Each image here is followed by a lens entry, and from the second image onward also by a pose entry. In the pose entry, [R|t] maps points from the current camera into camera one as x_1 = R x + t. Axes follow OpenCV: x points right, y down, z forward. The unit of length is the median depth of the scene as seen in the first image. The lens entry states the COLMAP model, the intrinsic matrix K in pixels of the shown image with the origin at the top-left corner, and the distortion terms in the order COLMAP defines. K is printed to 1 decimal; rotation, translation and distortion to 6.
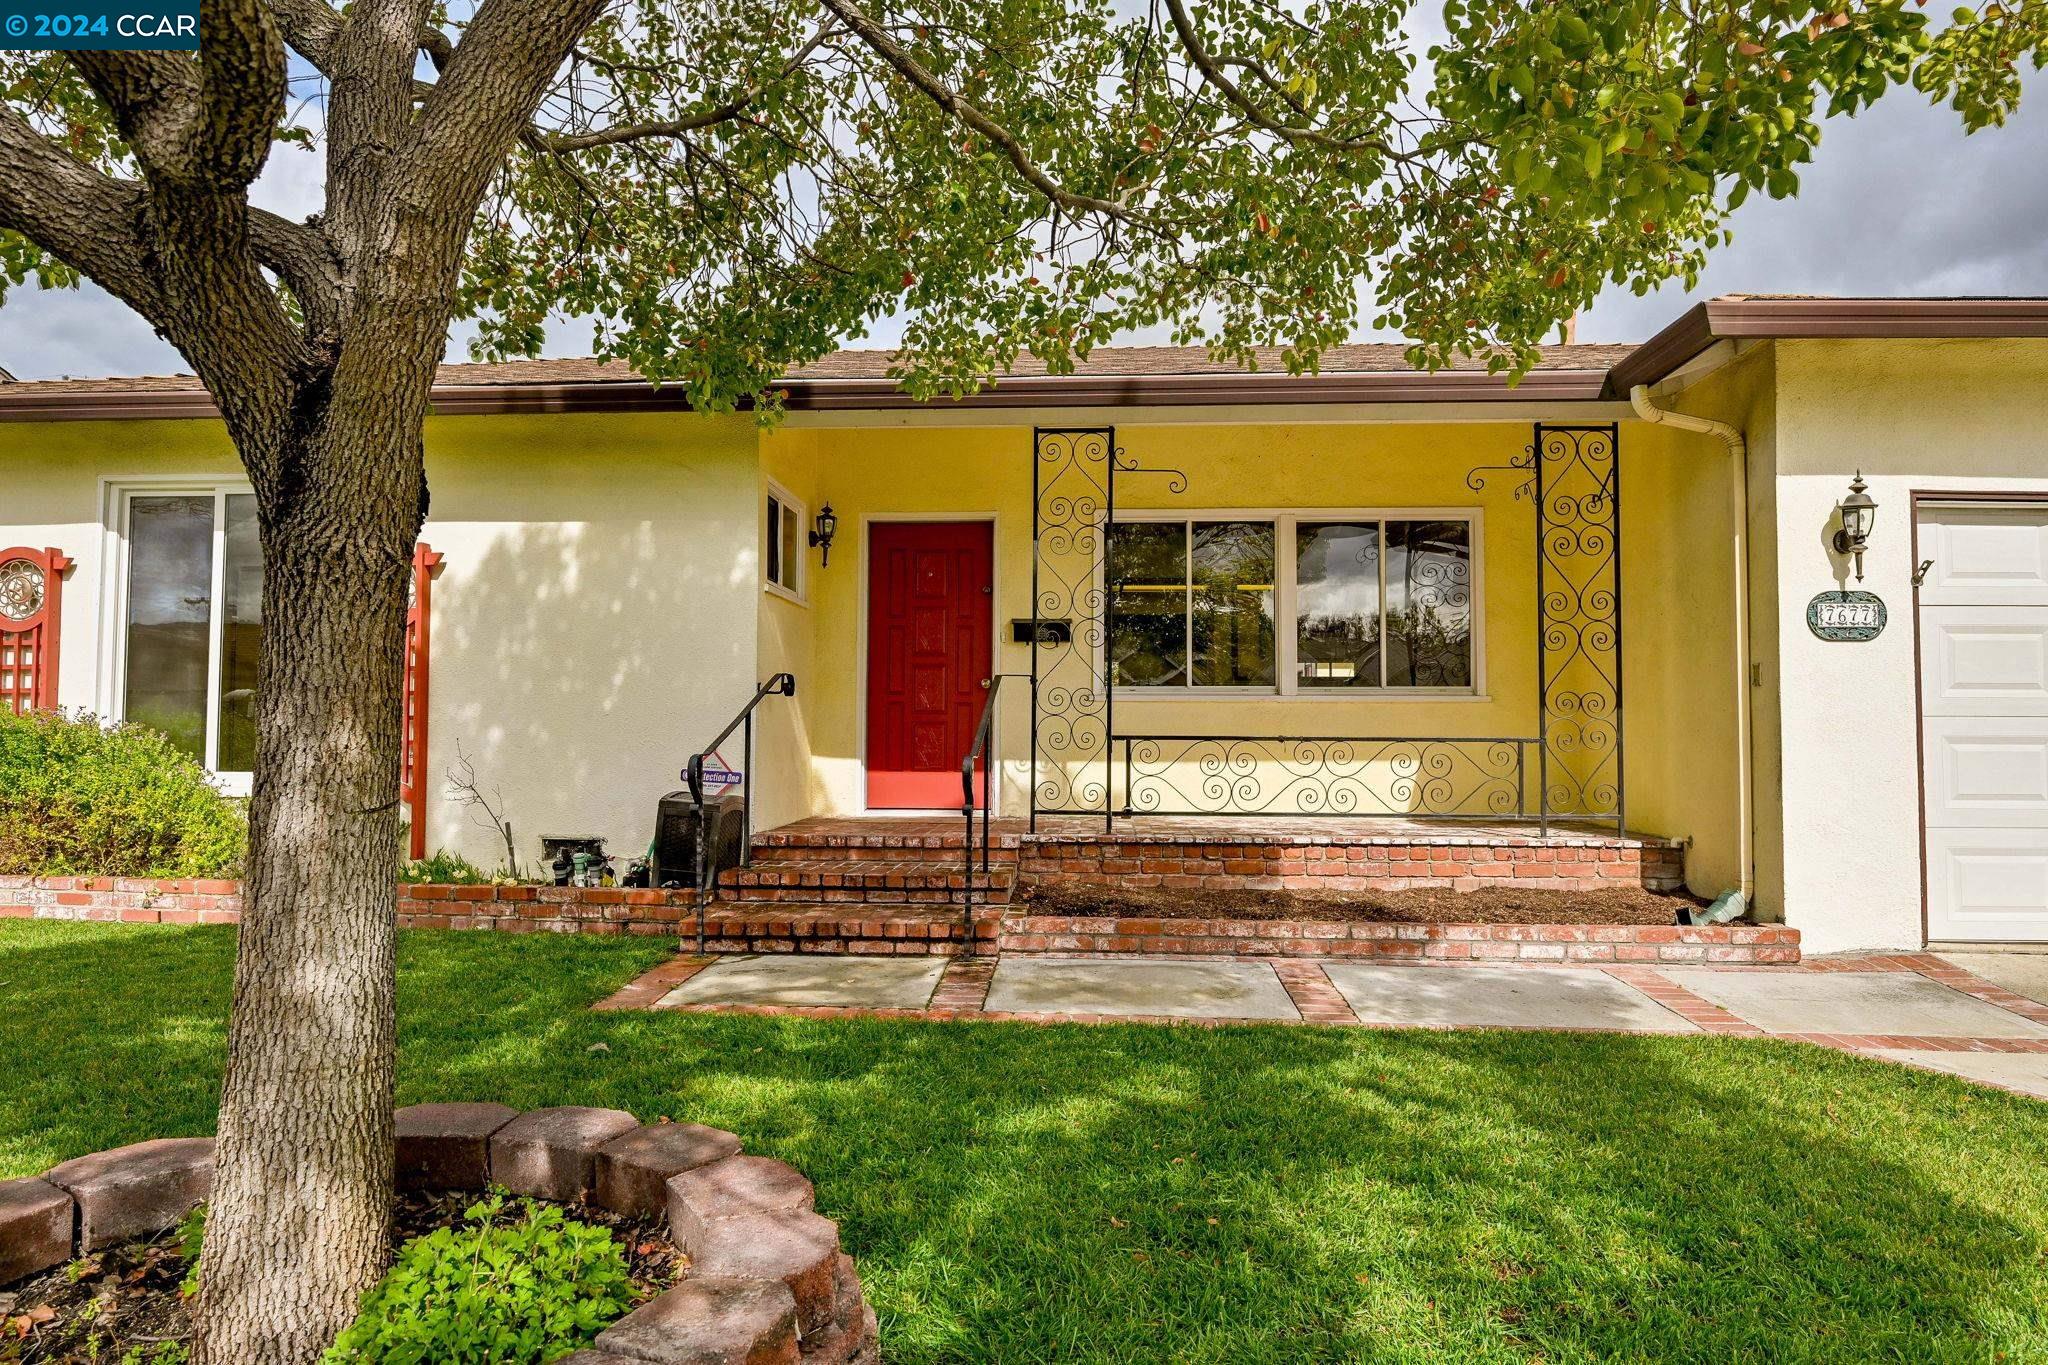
lens RADIAL K [[1235.0, 0, 1035.1], [0, 1235.0, 672.6], [0, 0, 1]] dist [-0.003884, 0.000635]
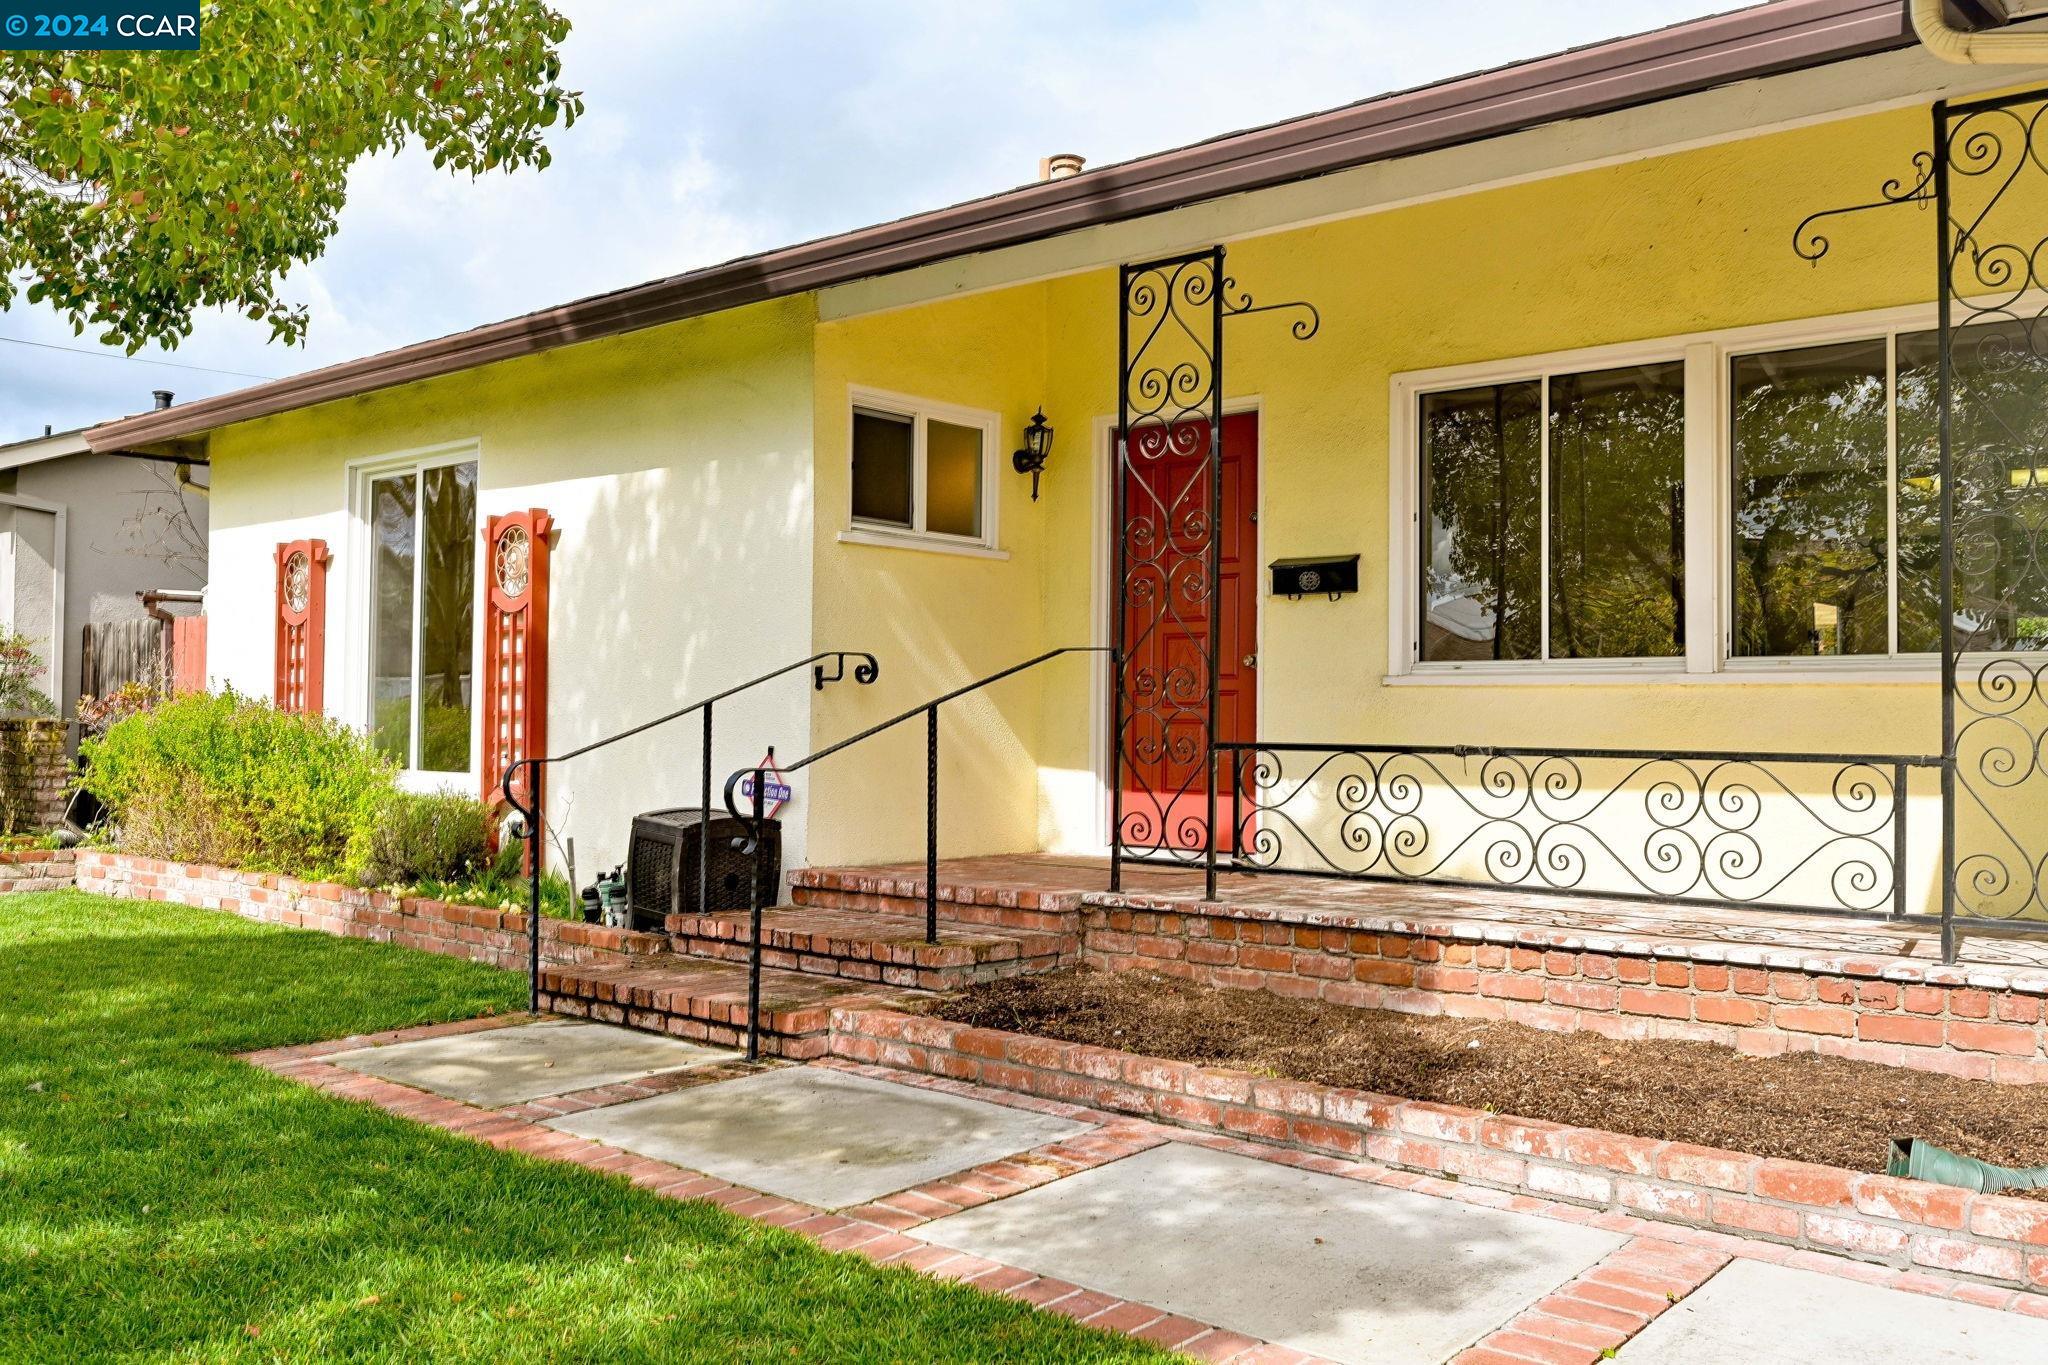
lens RADIAL K [[1744.4, 0, 1023.7], [0, 1744.4, 649.5], [0, 0, 1]] dist [-0.012402, -0.007019]
pose [[0.801007, -0.020759, -0.598295, 0.528212], [0.020671, 0.999762, -0.007014, 0.008867], [0.598298, -0.006750, 0.801245, 0.245149]]
